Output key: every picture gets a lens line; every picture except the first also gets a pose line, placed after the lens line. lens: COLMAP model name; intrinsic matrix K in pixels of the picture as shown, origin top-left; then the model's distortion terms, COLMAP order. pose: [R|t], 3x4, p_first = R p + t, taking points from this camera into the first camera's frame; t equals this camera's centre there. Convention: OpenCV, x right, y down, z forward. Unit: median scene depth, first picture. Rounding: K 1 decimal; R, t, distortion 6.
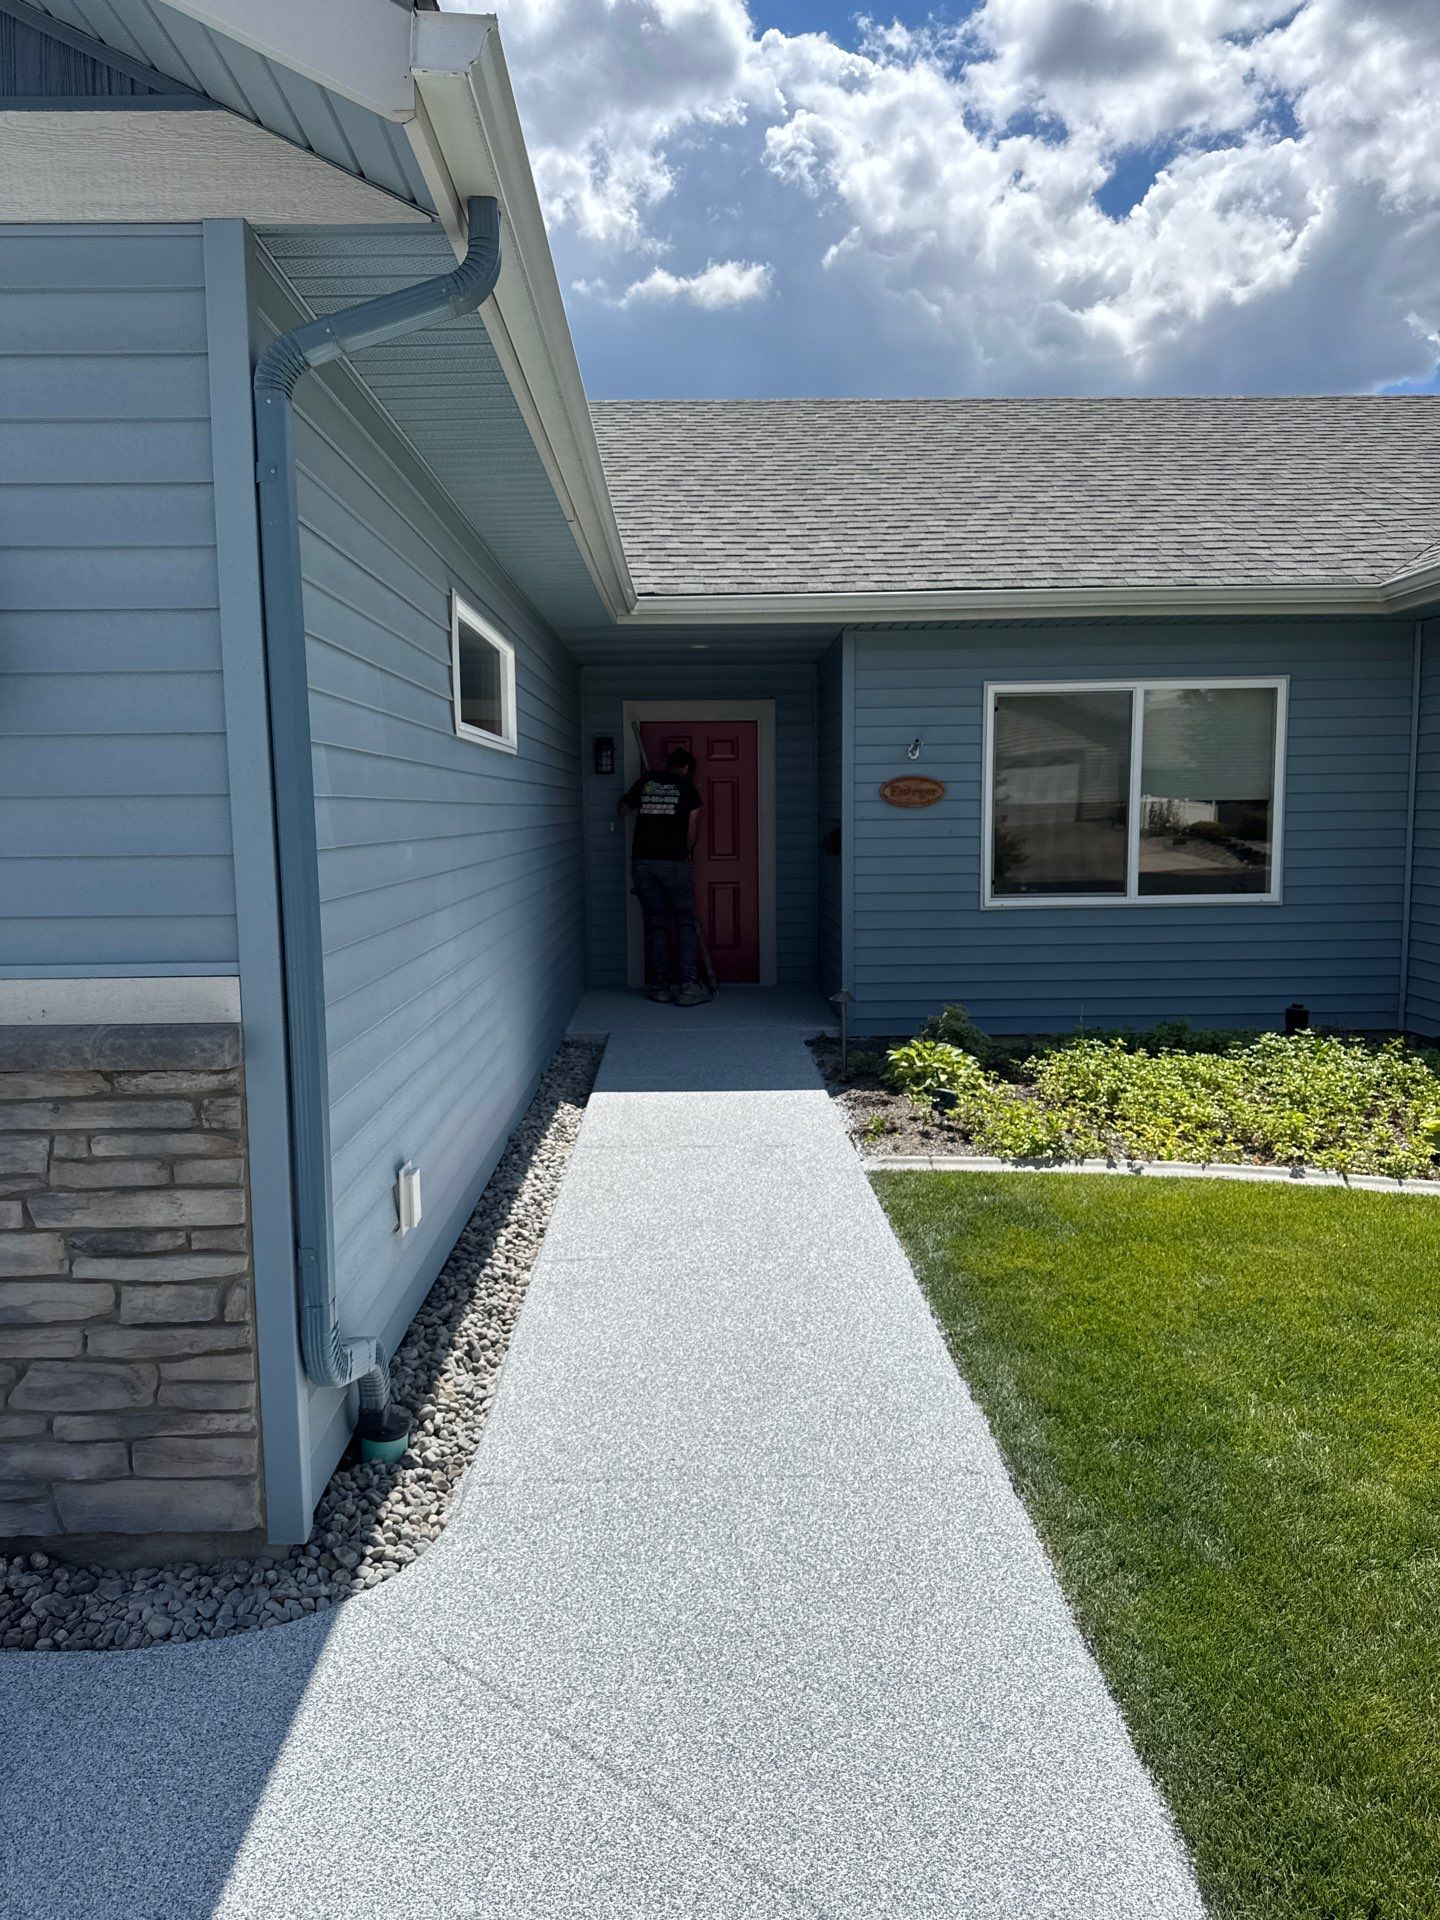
lens RADIAL K [[1331.1, 0, 707.0], [0, 1331.1, 962.4], [0, 0, 1]] dist [0.087329, -0.101407]
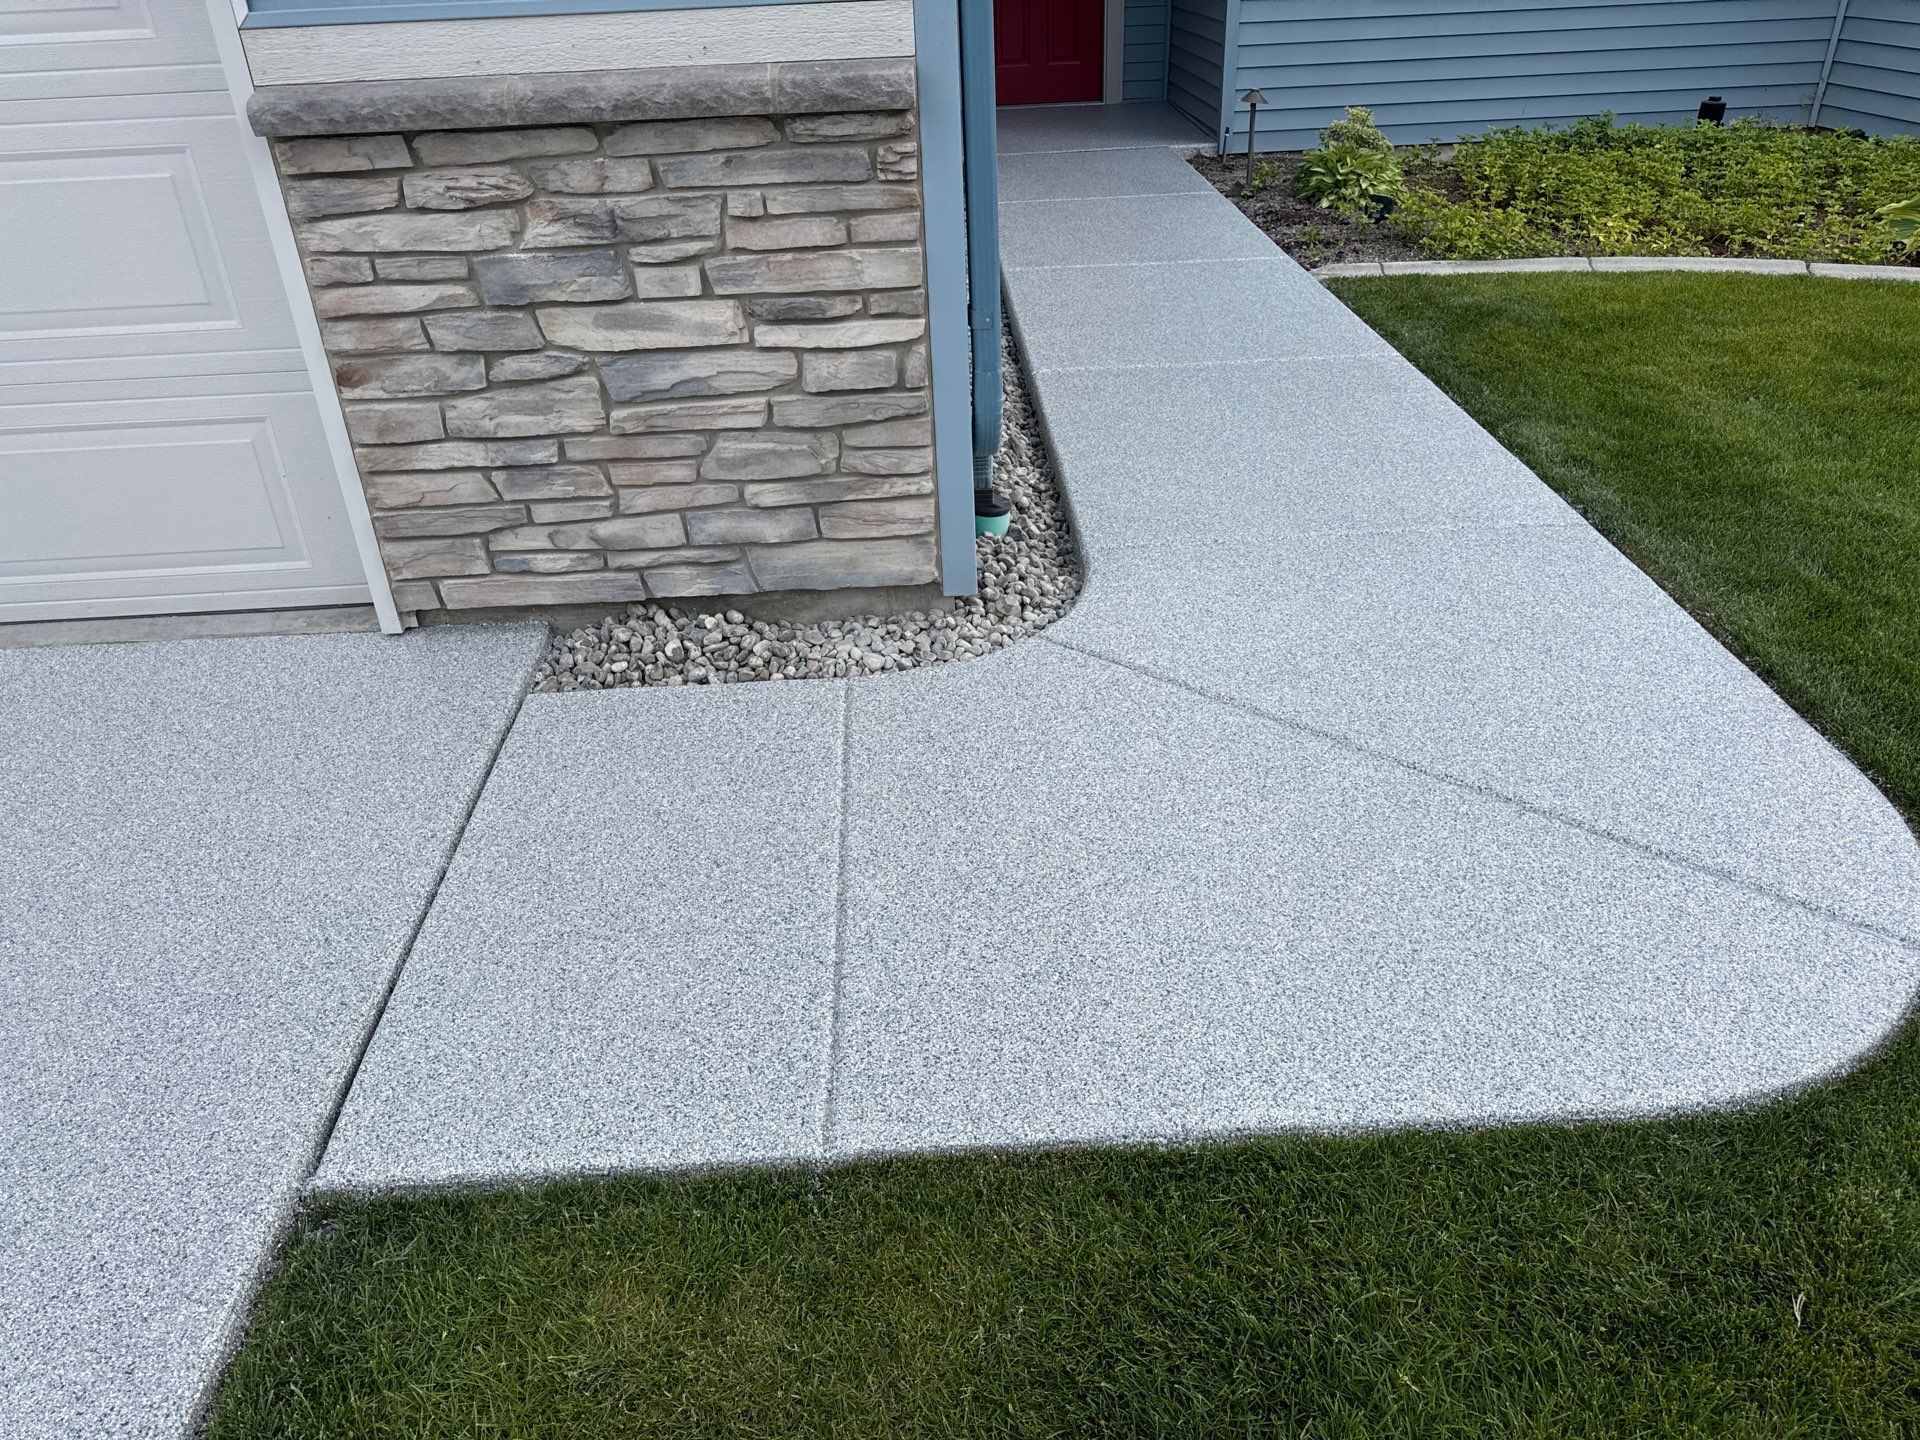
lens RADIAL K [[1352.0, 0, 965.8], [0, 1352.0, 715.6], [0, 0, 1]] dist [0.086456, -0.124921]
pose [[0.998979, -0.040541, 0.019944, -0.203305], [0.029086, 0.914846, 0.402754, 0.048137], [-0.034573, -0.401763, 0.915091, -0.024942]]
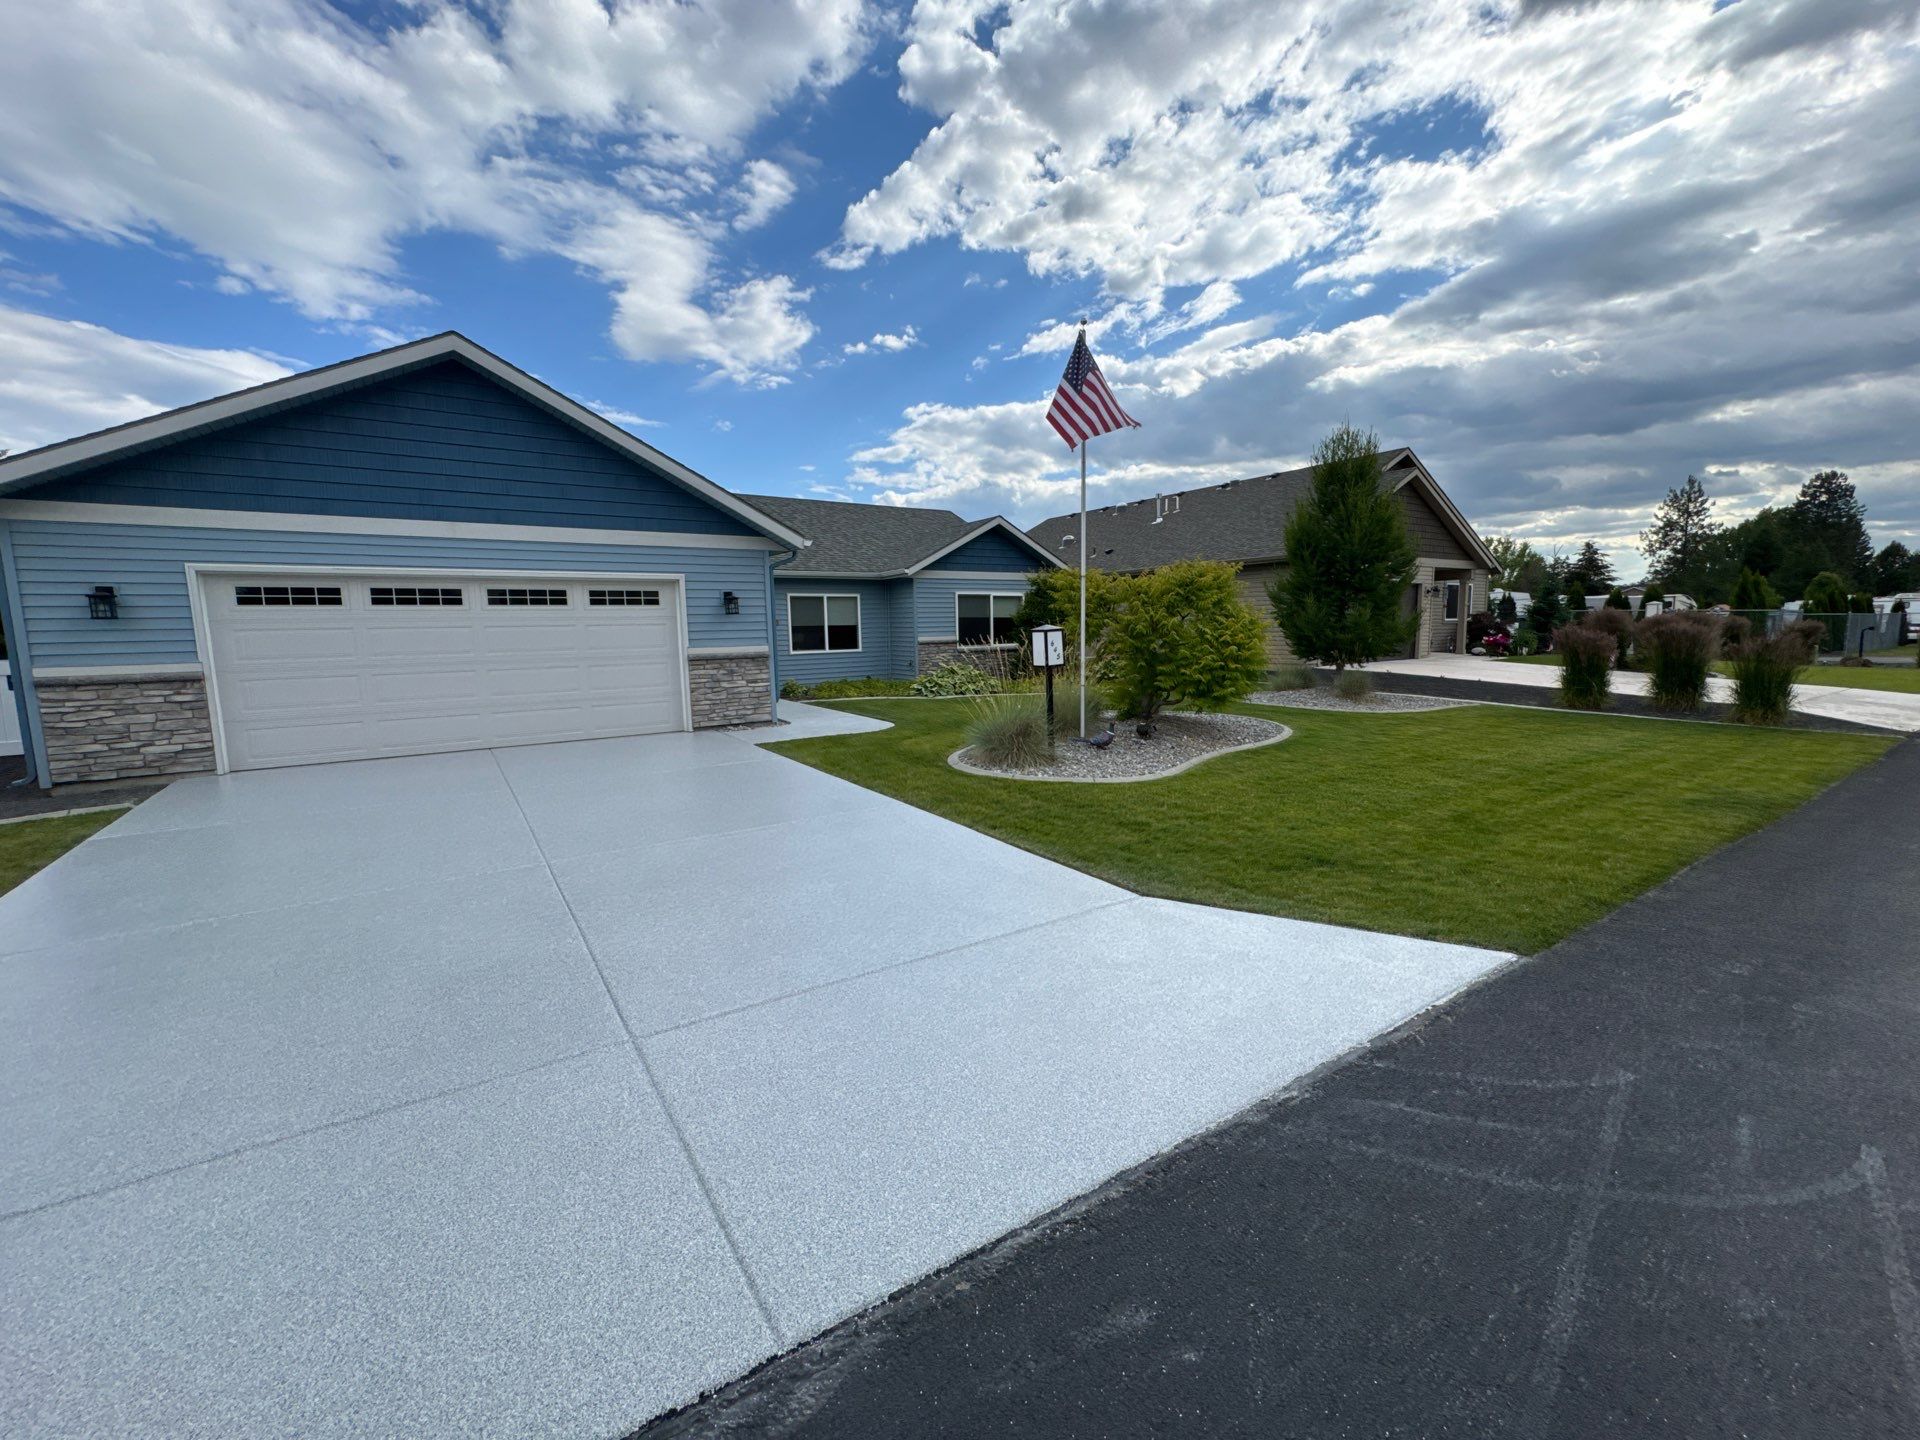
lens RADIAL K [[767.8, 0, 955.4], [0, 767.8, 719.5], [0, 0, 1]] dist [-0.001813, 0.000369]
pose [[0.830733, -0.070086, 0.552242, -1.106861], [0.073617, 0.997161, 0.015810, 0.256652], [-0.551783, 0.027520, 0.833534, -1.867382]]
